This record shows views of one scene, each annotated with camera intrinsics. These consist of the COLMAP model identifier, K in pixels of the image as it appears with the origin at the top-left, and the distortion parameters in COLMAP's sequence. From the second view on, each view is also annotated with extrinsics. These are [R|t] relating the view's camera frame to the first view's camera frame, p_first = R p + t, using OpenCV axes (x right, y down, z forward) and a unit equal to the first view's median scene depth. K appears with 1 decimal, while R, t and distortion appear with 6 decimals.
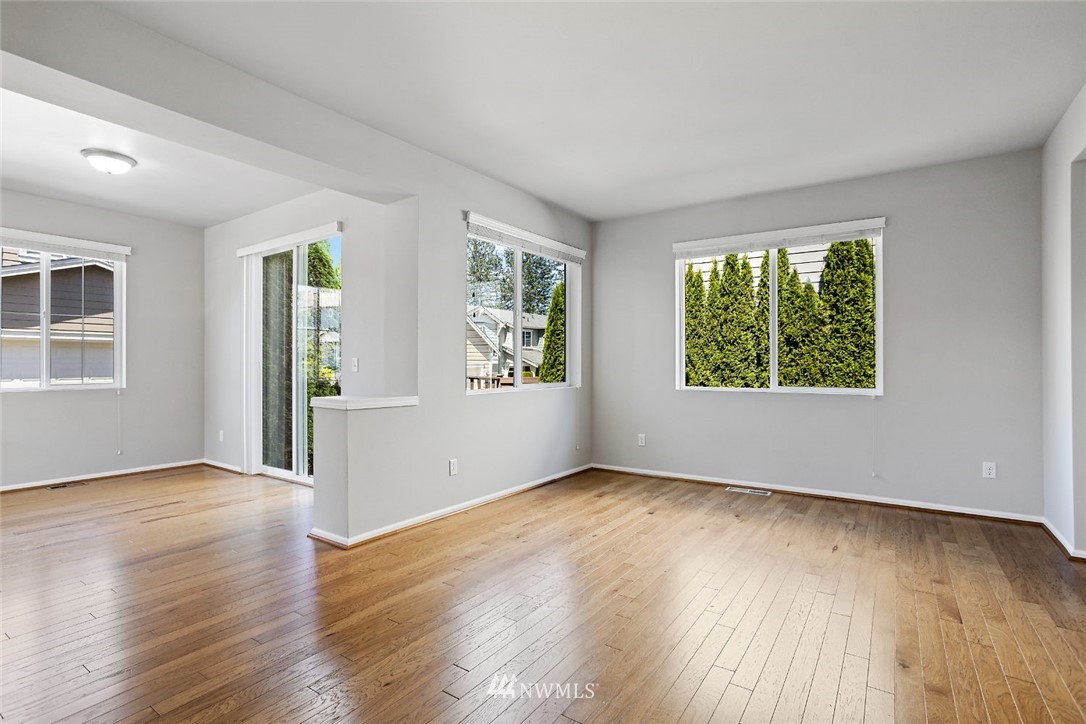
lens RADIAL K [[524.9, 0, 539.2], [0, 524.9, 355.5], [0, 0, 1]] dist [-0.038994, 0.019327]
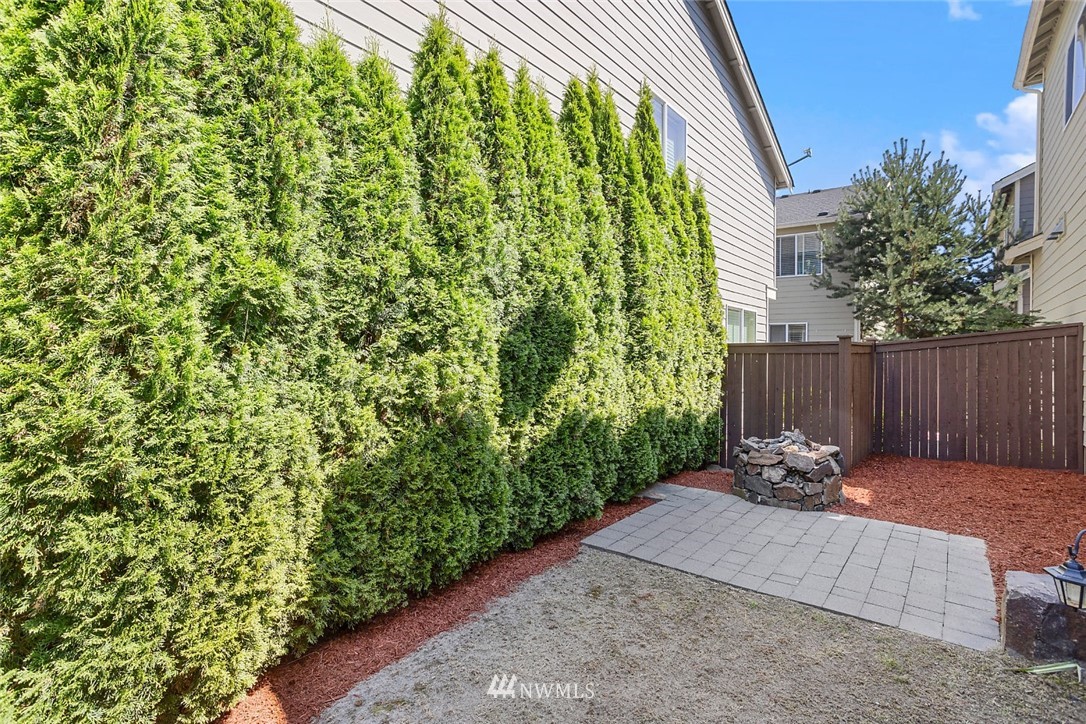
lens RADIAL K [[524.9, 0, 538.2], [0, 524.9, 346.9], [0, 0, 1]] dist [-0.038994, 0.019327]
pose [[0.077847, 0.000268, 0.996965, -0.177323], [-0.029171, 0.999572, 0.002009, 0.072078], [-0.996538, -0.029239, 0.077822, 1.157643]]
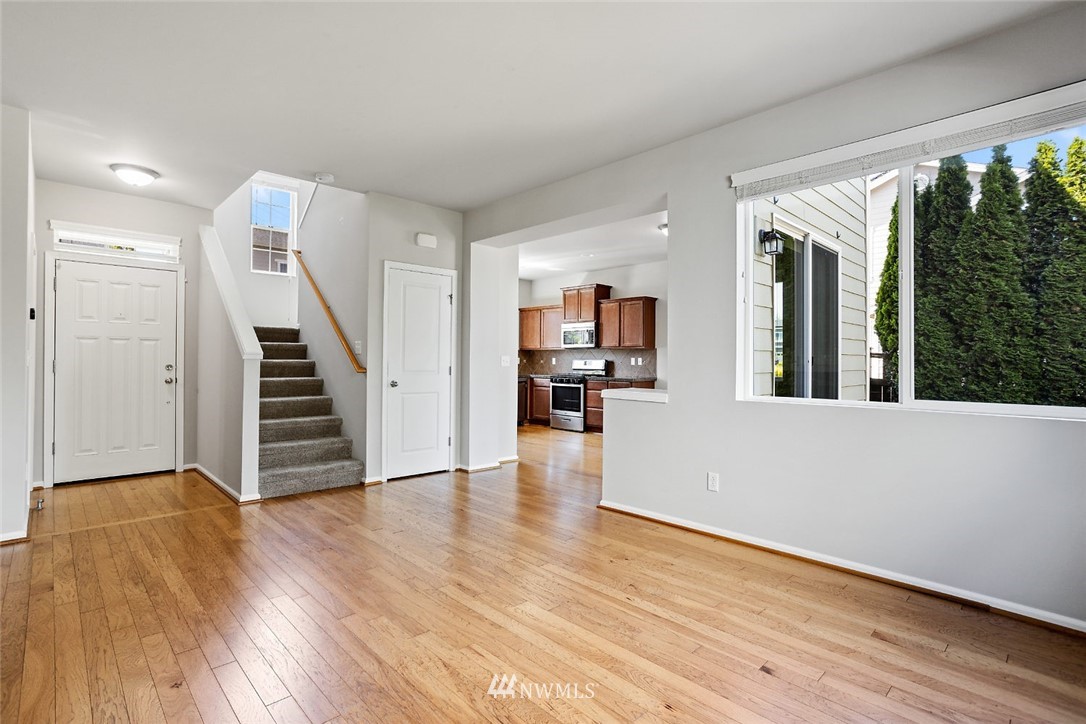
lens RADIAL K [[524.9, 0, 546.8], [0, 524.9, 353.8], [0, 0, 1]] dist [-0.038994, 0.019327]
pose [[-0.190519, -0.014990, -0.981569, 0.388698], [0.009838, 0.999804, -0.017178, 0.008098], [0.981634, -0.012929, -0.190334, 0.477311]]
